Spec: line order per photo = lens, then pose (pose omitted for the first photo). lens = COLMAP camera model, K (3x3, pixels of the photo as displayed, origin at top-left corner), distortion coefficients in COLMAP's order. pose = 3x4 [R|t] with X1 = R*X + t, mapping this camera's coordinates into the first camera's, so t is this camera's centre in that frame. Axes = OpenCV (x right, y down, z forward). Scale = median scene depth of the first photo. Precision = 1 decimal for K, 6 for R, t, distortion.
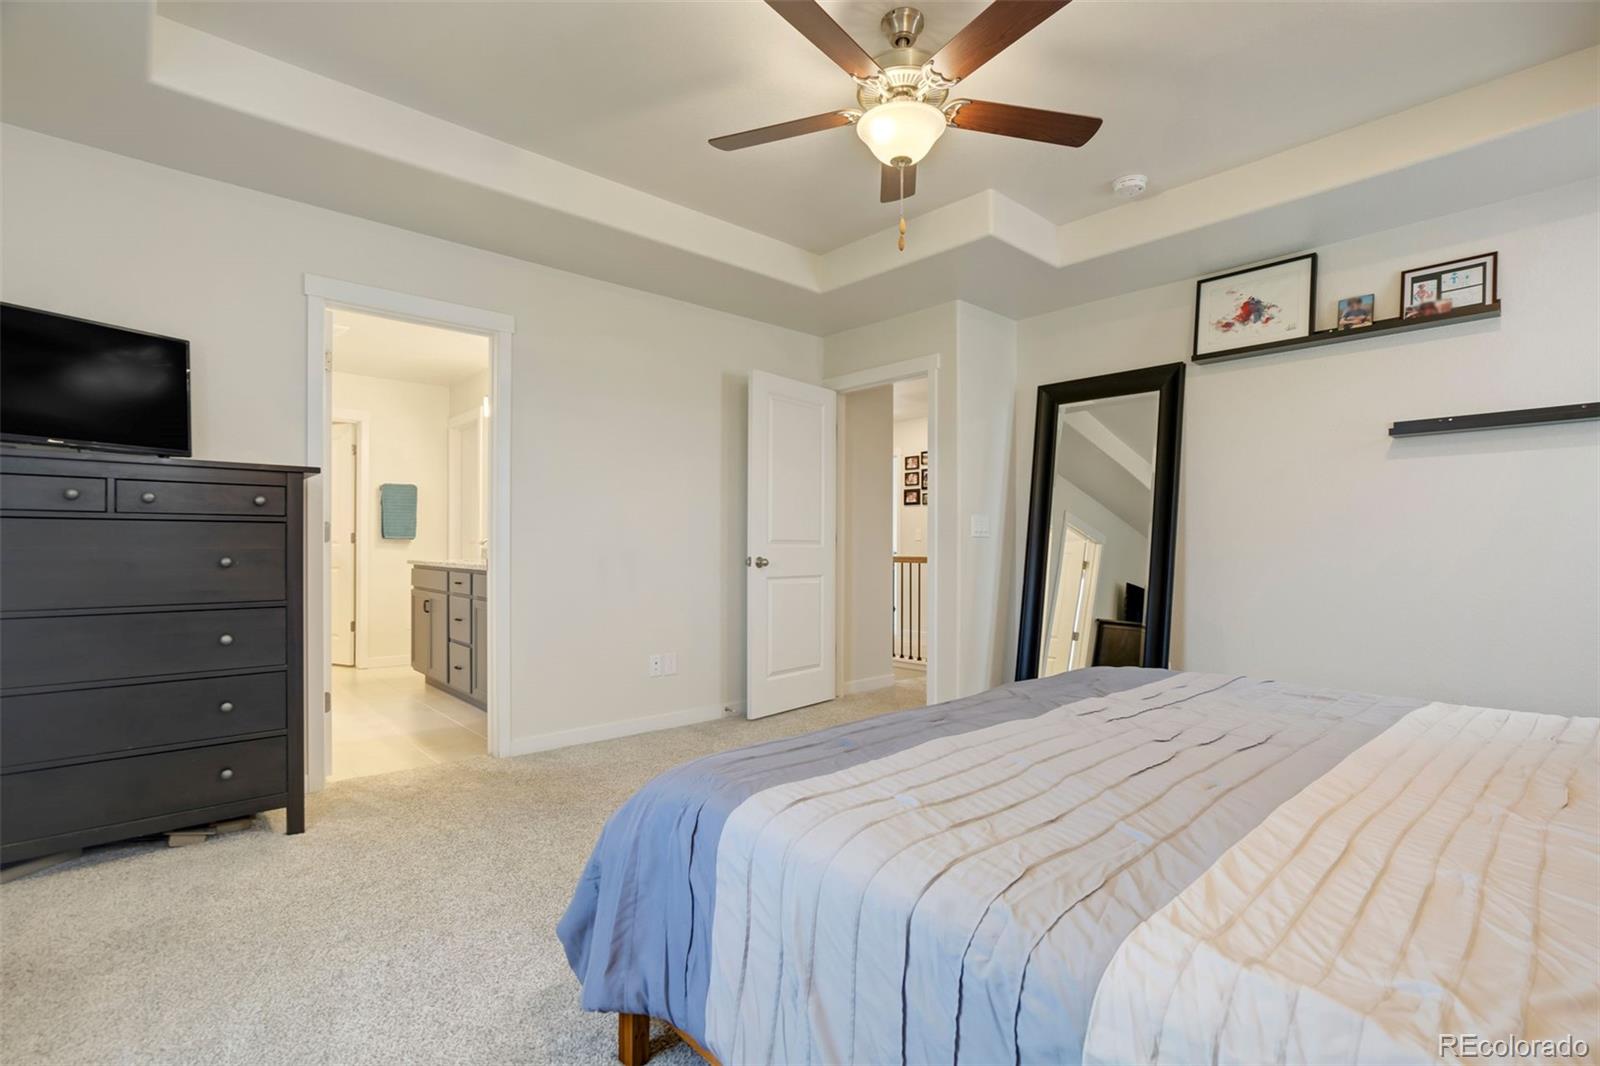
lens RADIAL K [[739.6, 0, 800.8], [0, 739.6, 530.0], [0, 0, 1]] dist [-0.020840, 0.003706]
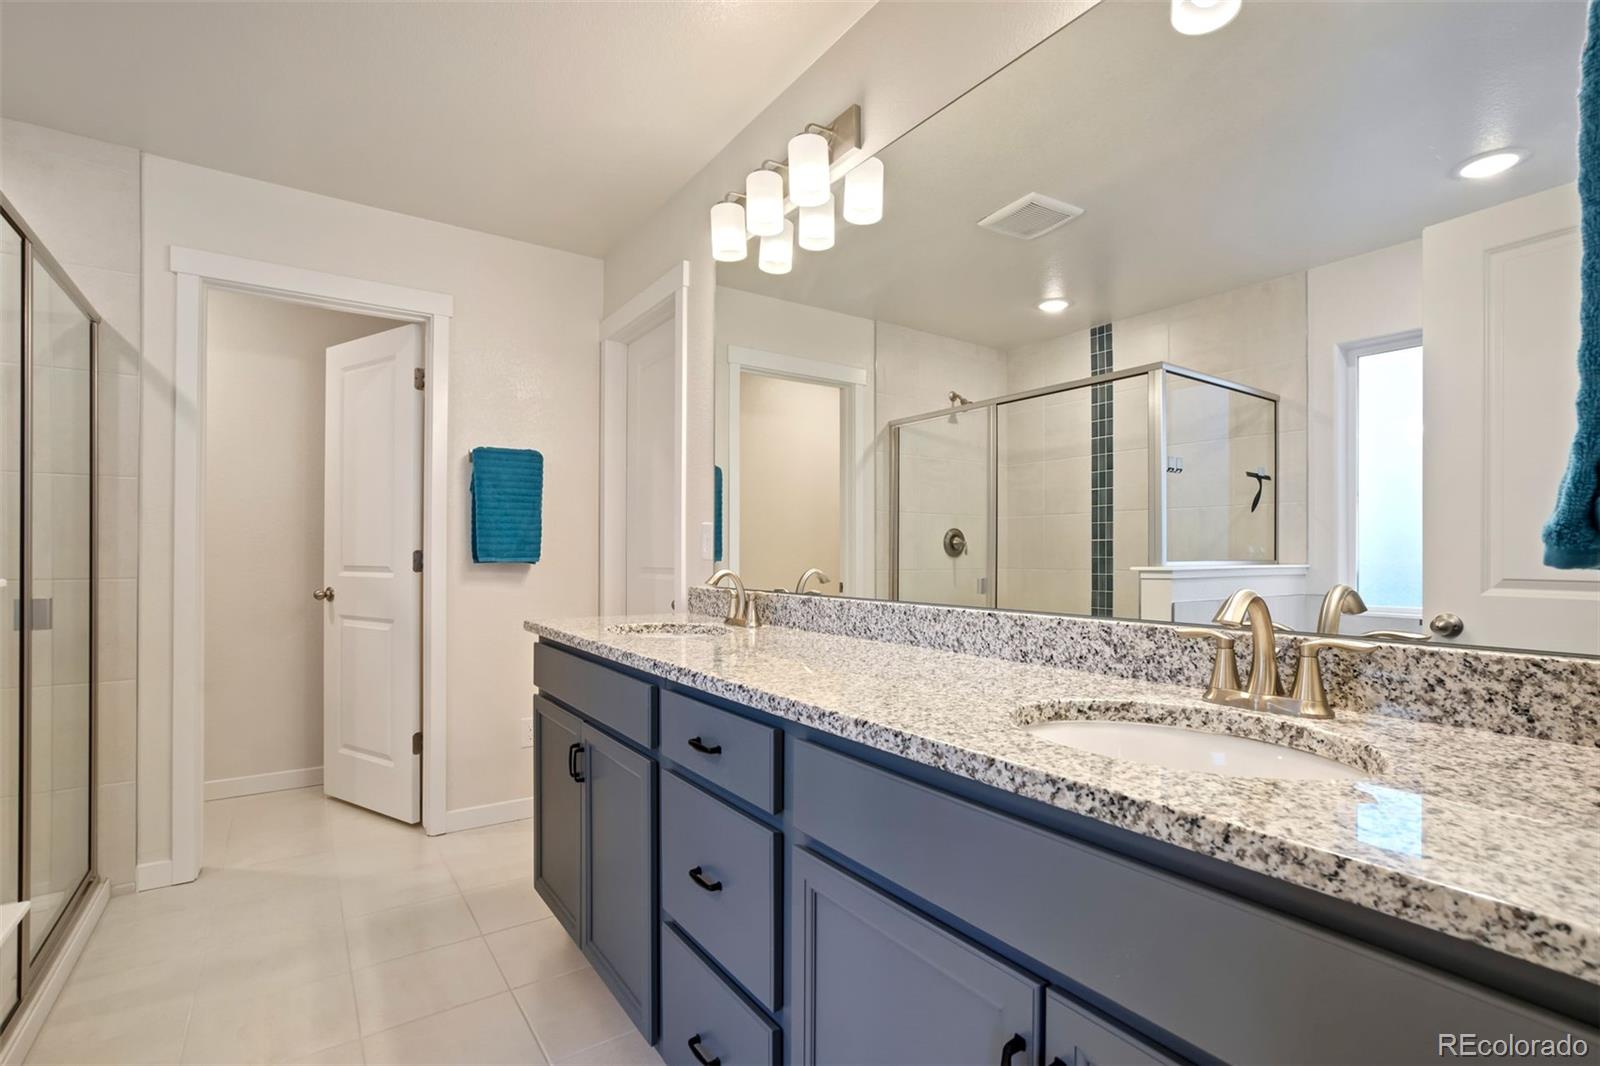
lens RADIAL K [[739.6, 0, 802.0], [0, 739.6, 544.8], [0, 0, 1]] dist [-0.020840, 0.003706]
pose [[0.991637, 0.001592, -0.129052, -0.296653], [-0.001420, 0.999998, 0.001425, -0.000902], [0.129054, -0.001230, 0.991637, 0.553650]]
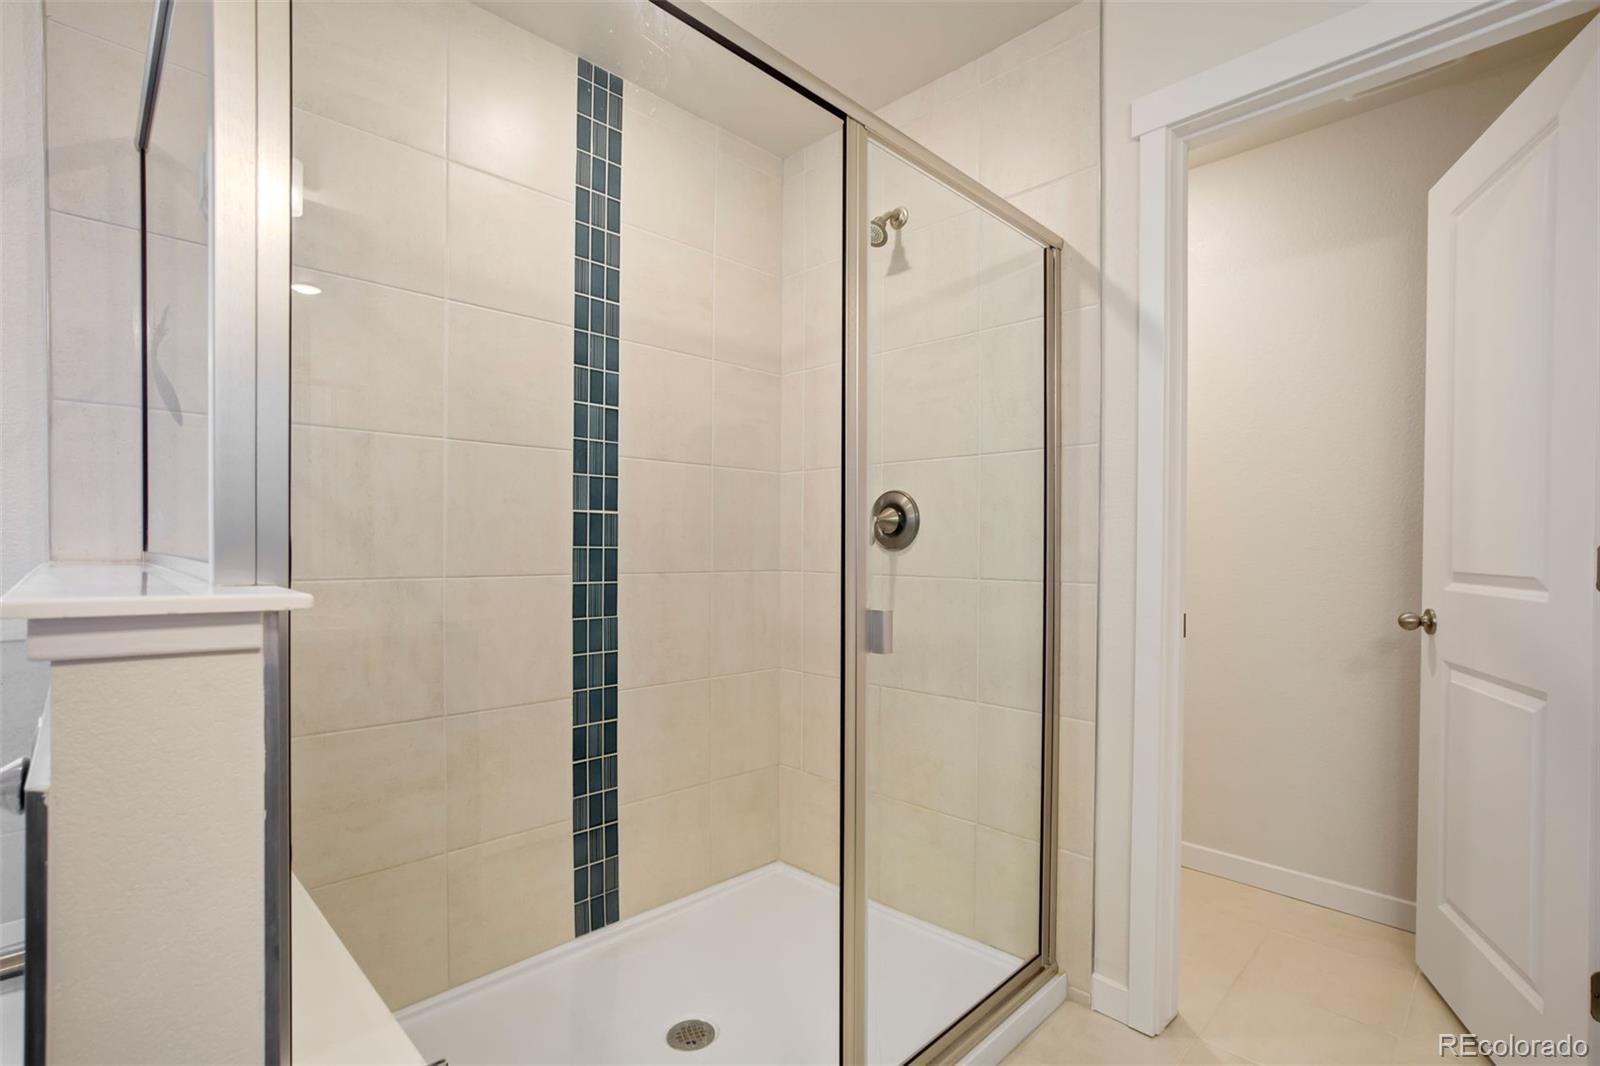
lens RADIAL K [[739.6, 0, 789.6], [0, 739.6, 556.6], [0, 0, 1]] dist [-0.020840, 0.003706]
pose [[0.059787, 0.015976, -0.998083, -0.419320], [0.007949, 0.999833, 0.016480, 0.002201], [0.998180, -0.008919, 0.059650, 0.754667]]
